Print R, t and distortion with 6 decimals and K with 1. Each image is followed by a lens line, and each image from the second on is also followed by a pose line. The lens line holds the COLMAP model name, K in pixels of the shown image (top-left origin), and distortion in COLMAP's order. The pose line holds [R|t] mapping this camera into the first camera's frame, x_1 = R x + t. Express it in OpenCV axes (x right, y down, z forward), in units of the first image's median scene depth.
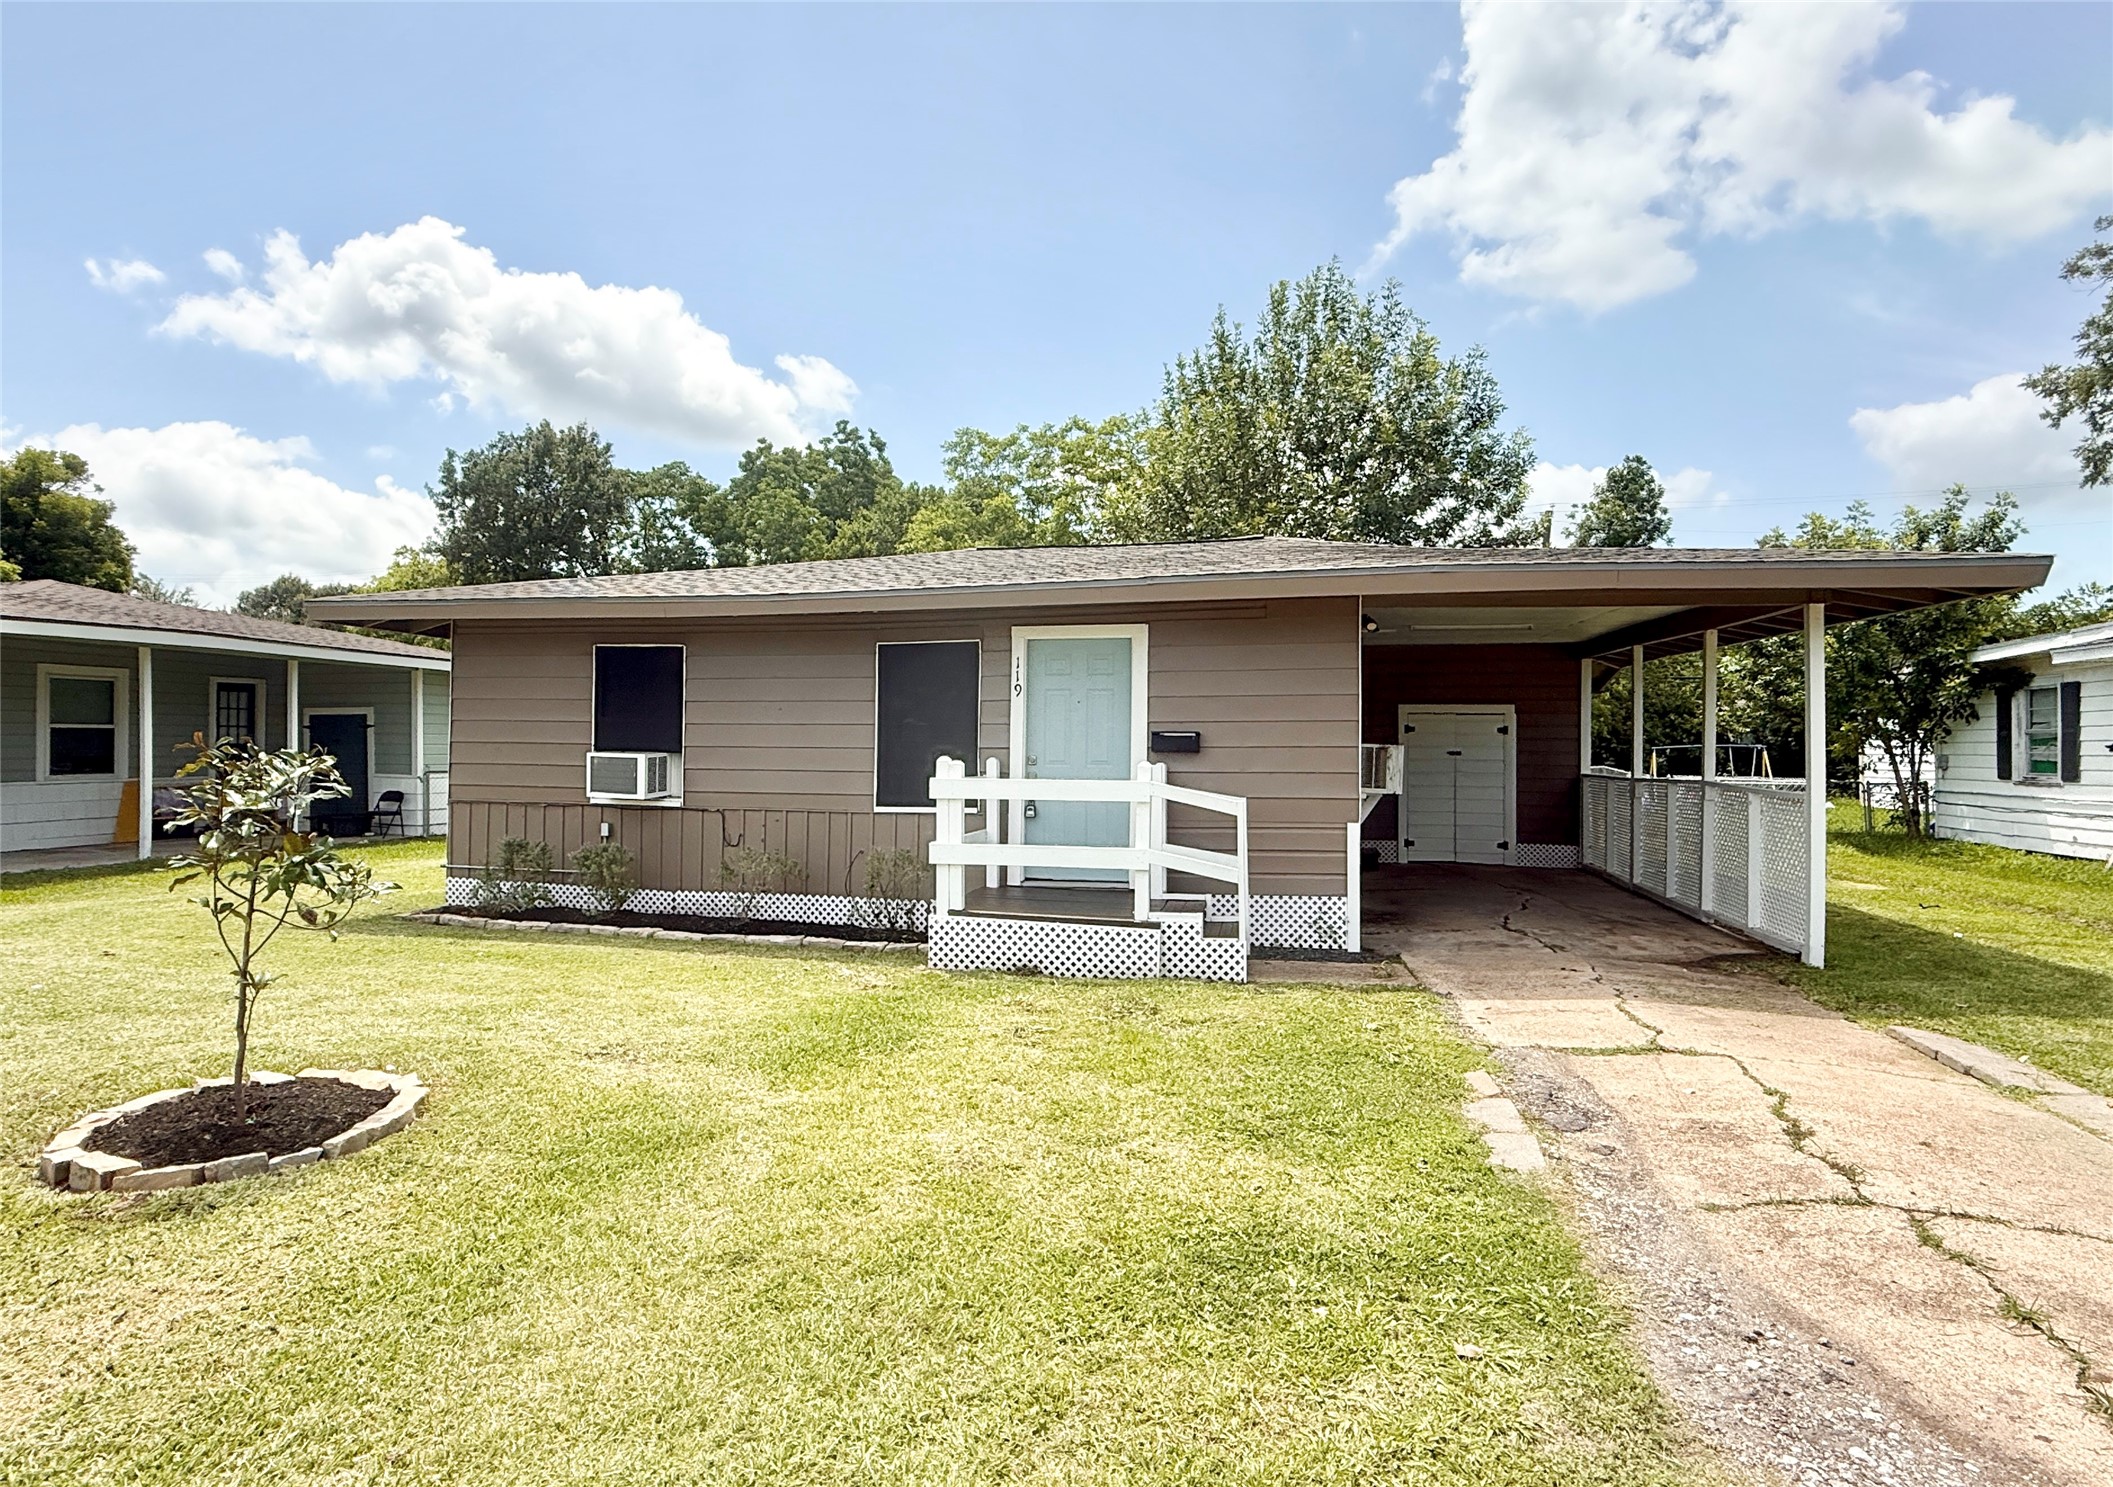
lens RADIAL K [[1076.9, 0, 1056.5], [0, 1076.9, 743.5], [0, 0, 1]] dist [-0.000835, -0.000218]
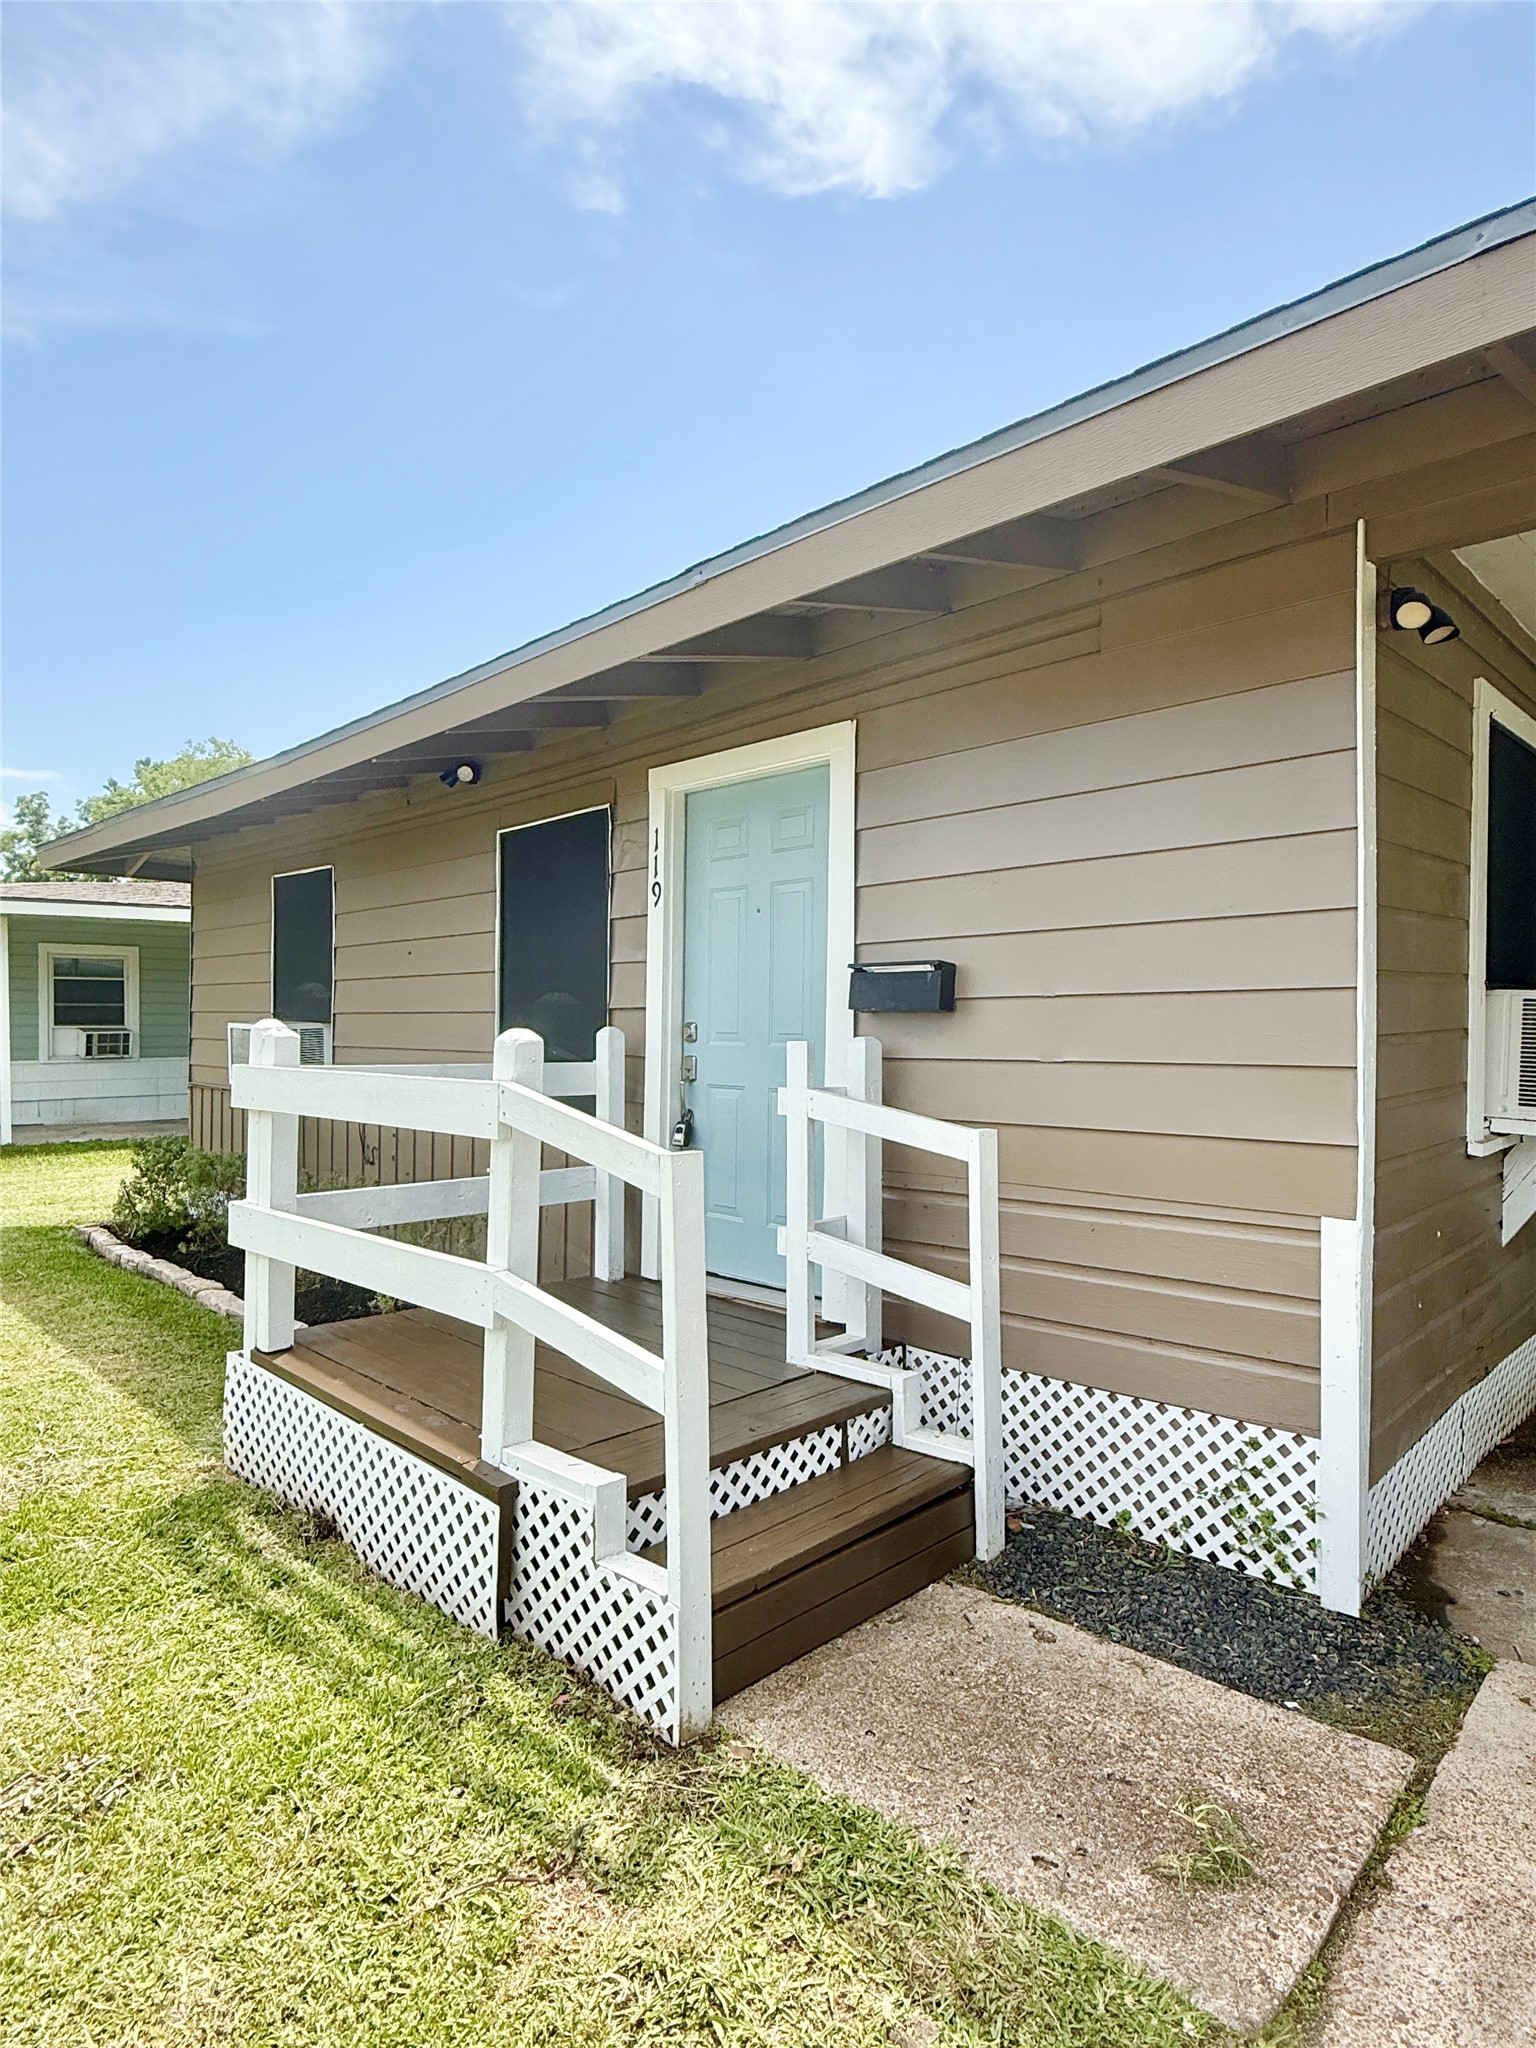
lens RADIAL K [[1130.9, 0, 768.0], [0, 1130.9, 1024.0], [0, 0, 1]] dist [-0.002300, -0.000475]
pose [[0.853540, -0.006230, -0.520990, 0.304175], [0.007332, 0.999973, 0.000055, 0.013024], [0.520976, -0.003867, 0.853563, 0.608943]]
